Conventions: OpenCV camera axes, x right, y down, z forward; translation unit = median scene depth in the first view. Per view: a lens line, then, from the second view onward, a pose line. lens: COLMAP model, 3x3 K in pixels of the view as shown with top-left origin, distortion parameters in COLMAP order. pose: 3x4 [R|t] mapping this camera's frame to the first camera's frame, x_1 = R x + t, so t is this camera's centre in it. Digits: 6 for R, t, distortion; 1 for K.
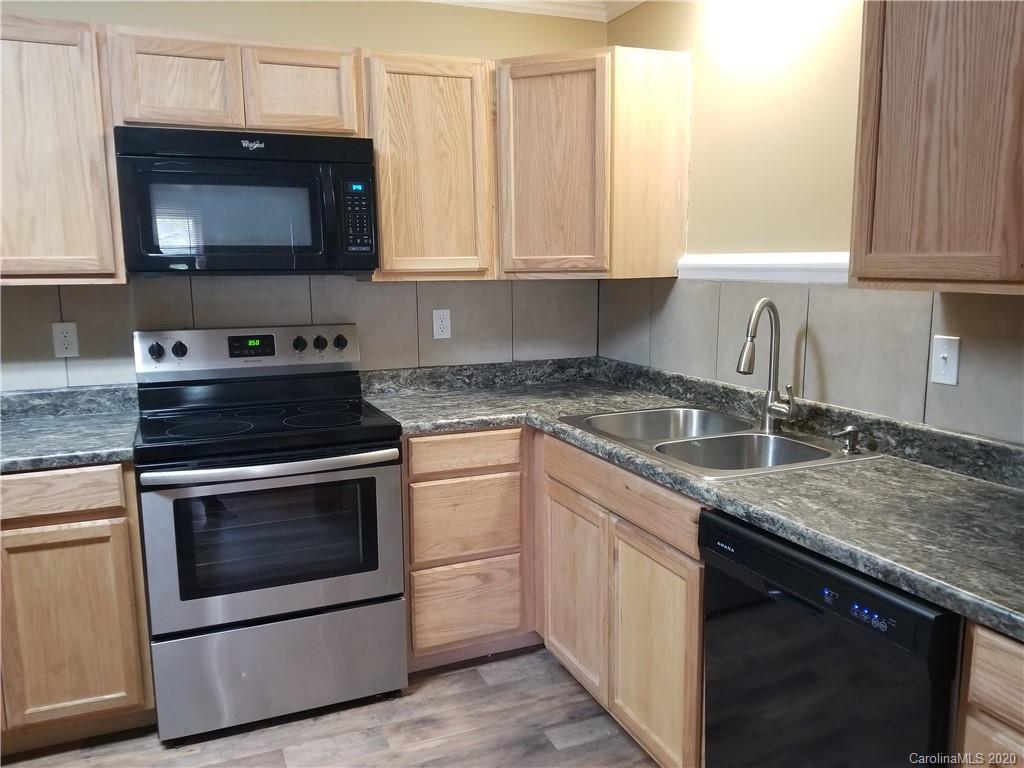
lens RADIAL K [[805.5, 0, 510.6], [0, 805.5, 397.4], [0, 0, 1]] dist [0.086979, -0.135818]
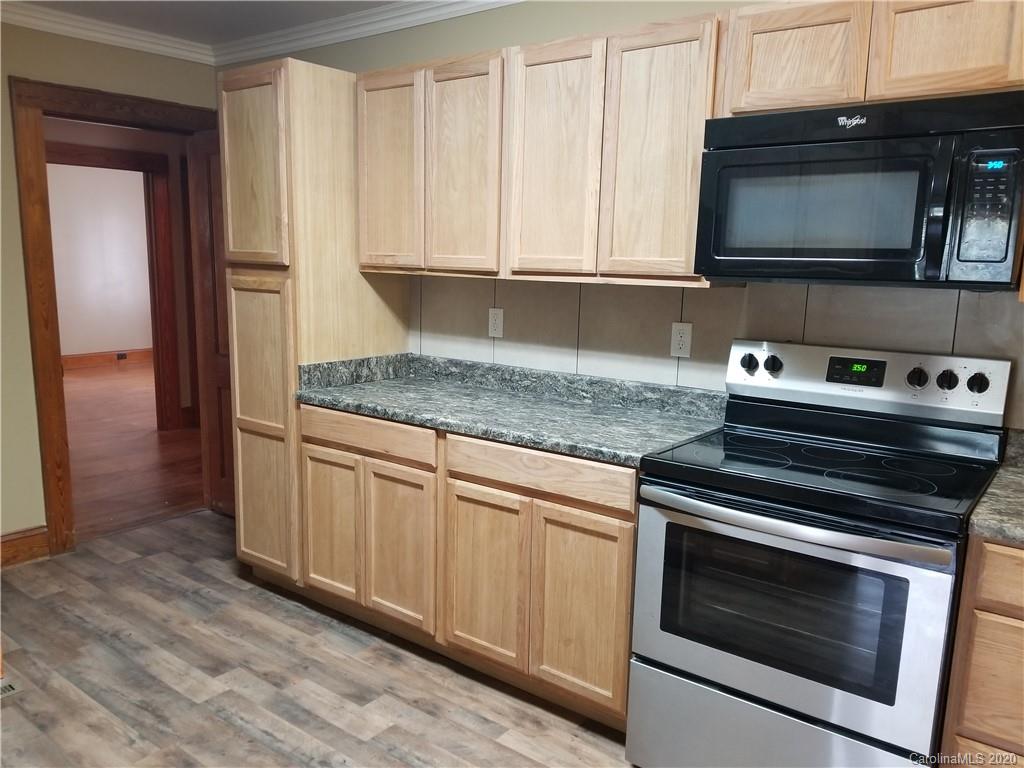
lens RADIAL K [[805.5, 0, 510.6], [0, 805.5, 397.4], [0, 0, 1]] dist [0.086979, -0.135818]
pose [[0.488312, 0.170281, -0.855895, 0.251390], [-0.170876, 0.980449, 0.097572, -0.068842], [0.855776, 0.098606, 0.507862, 0.345950]]
